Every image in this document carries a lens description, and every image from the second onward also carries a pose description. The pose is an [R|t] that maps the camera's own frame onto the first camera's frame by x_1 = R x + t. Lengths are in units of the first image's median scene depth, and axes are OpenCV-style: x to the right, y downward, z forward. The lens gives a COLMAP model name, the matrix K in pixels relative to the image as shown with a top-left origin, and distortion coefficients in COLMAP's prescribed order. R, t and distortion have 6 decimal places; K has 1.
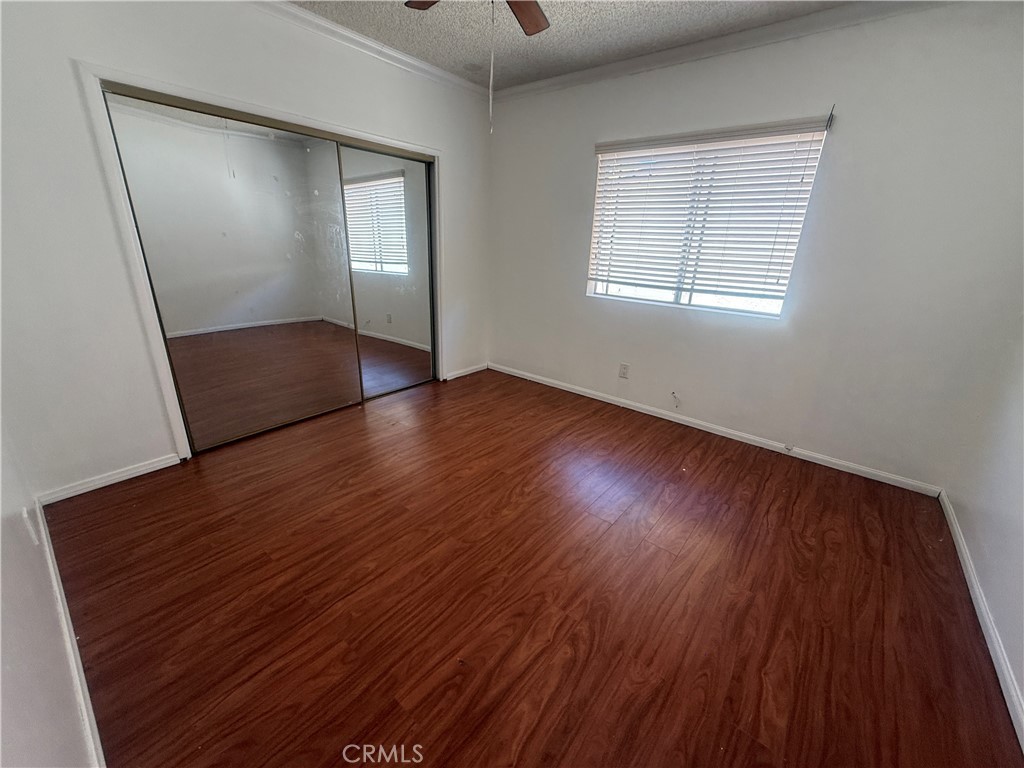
lens RADIAL K [[411.9, 0, 511.1], [0, 411.9, 382.2], [0, 0, 1]] dist [-0.001344, -0.000176]
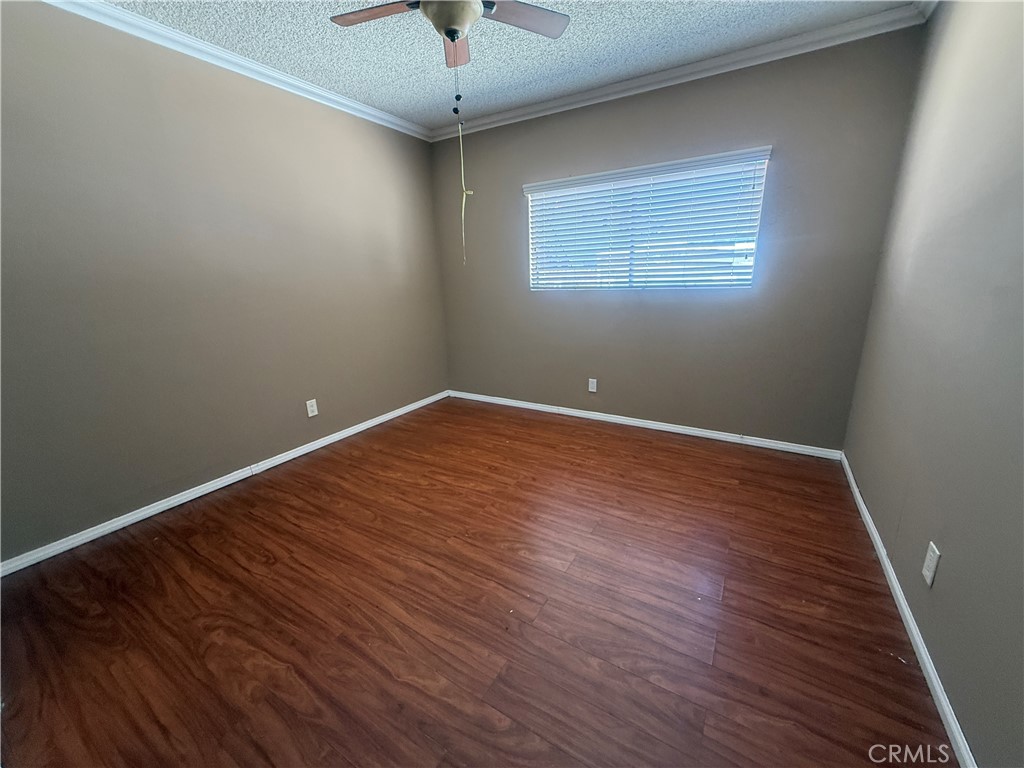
lens RADIAL K [[406.2, 0, 513.0], [0, 406.2, 385.3], [0, 0, 1]] dist [0.000556, -0.000087]
pose [[0.143100, 0.172880, -0.974492, 1.437965], [-0.332314, 0.935855, 0.117227, -0.259130], [0.932250, 0.307062, 0.191371, 1.005738]]
